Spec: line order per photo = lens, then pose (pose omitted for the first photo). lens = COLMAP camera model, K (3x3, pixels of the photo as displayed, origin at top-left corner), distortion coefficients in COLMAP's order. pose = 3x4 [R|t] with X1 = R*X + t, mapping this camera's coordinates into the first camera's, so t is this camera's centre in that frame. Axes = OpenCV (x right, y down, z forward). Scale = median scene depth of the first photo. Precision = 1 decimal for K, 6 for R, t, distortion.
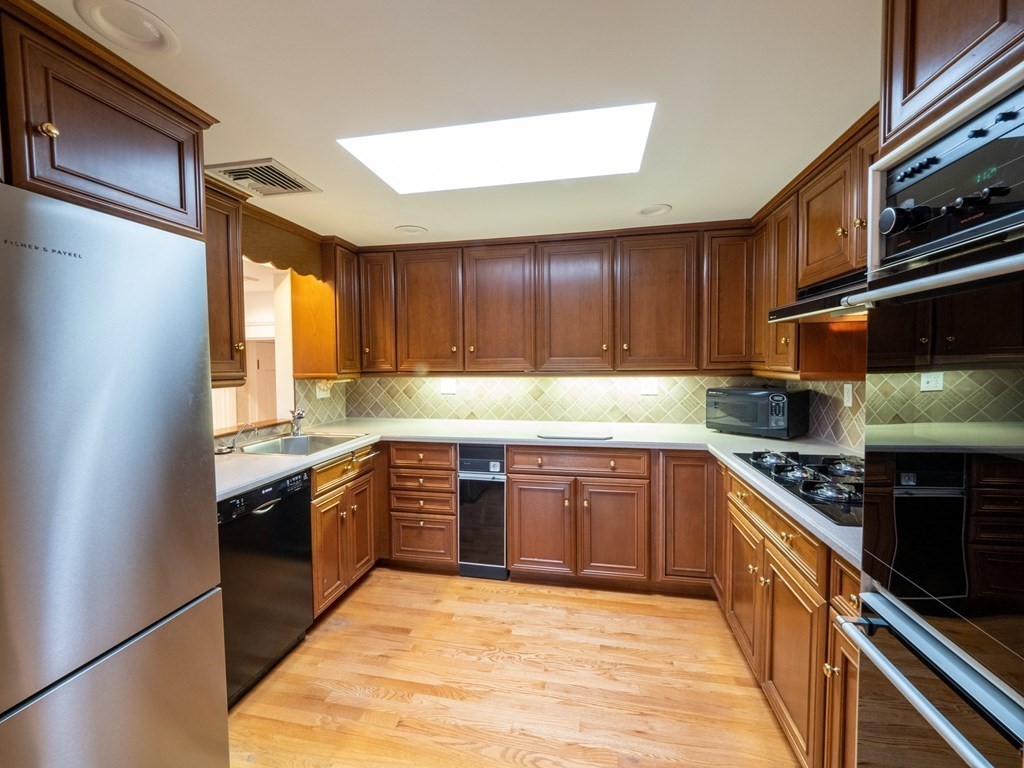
lens RADIAL K [[430.2, 0, 514.5], [0, 430.2, 378.2], [0, 0, 1]] dist [-0.010094, -0.000337]
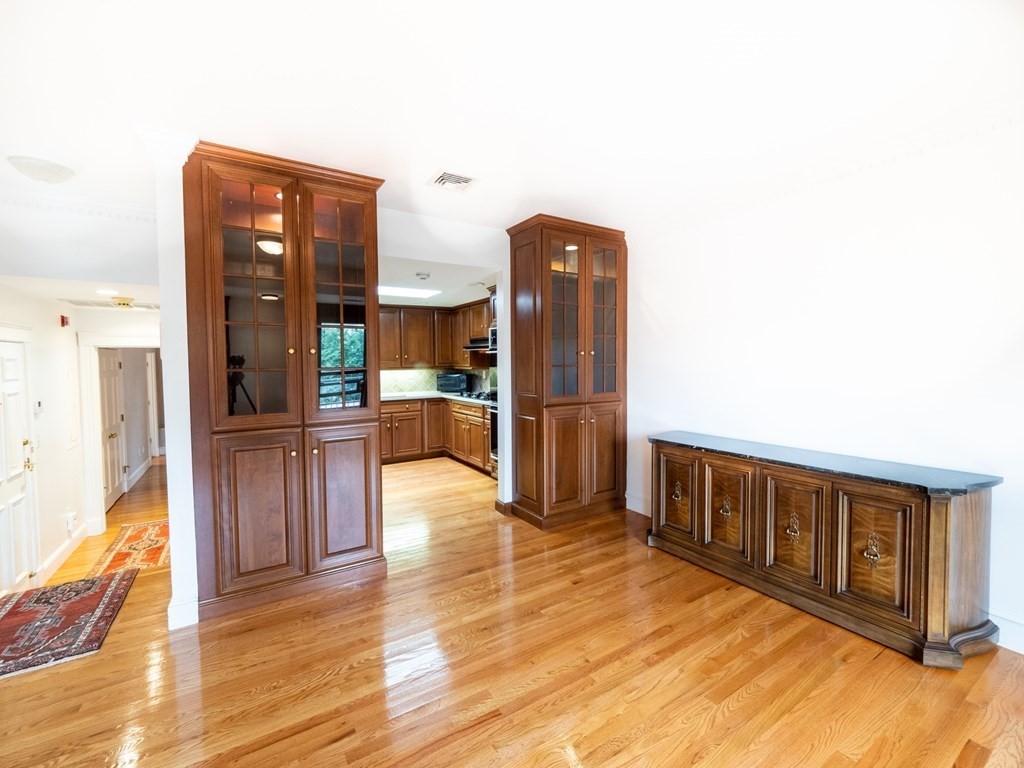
lens RADIAL K [[430.2, 0, 514.5], [0, 430.2, 378.2], [0, 0, 1]] dist [-0.010094, -0.000337]
pose [[0.728037, -0.027329, 0.684993, -0.992353], [0.029630, 0.999526, 0.008386, 0.042019], [-0.684897, 0.014191, 0.728501, -1.177228]]
